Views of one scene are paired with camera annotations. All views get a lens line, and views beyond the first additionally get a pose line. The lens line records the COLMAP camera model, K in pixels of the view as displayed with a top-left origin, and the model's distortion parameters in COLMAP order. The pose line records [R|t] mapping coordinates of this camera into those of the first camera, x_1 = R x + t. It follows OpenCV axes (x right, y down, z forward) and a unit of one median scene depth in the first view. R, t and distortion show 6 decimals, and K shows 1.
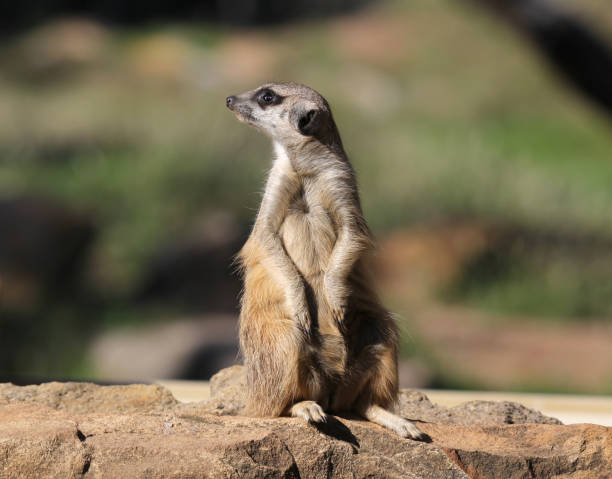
lens RADIAL K [[246.7, 0, 306.0], [0, 246.7, 239.5], [0, 0, 1]] dist [0.000038, 0.000193]
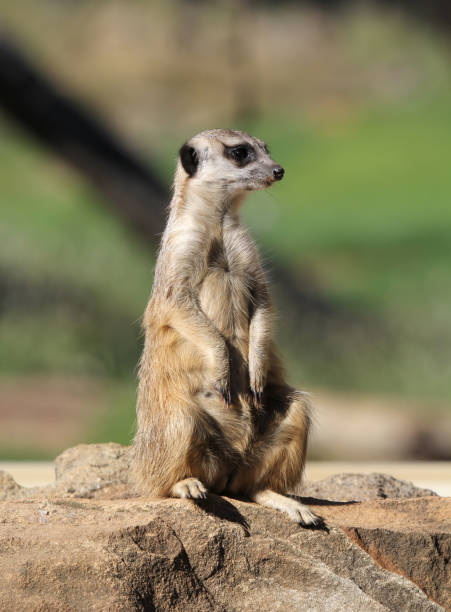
lens RADIAL K [[278.0, 0, 225.5], [0, 278.0, 306.0], [0, 0, 1]] dist [0.000735, -0.000016]
pose [[0.999343, -0.036244, -0.000688, 0.151179], [0.036251, 0.999193, 0.017324, 0.003575], [0.000059, -0.017337, 0.999850, -0.004520]]
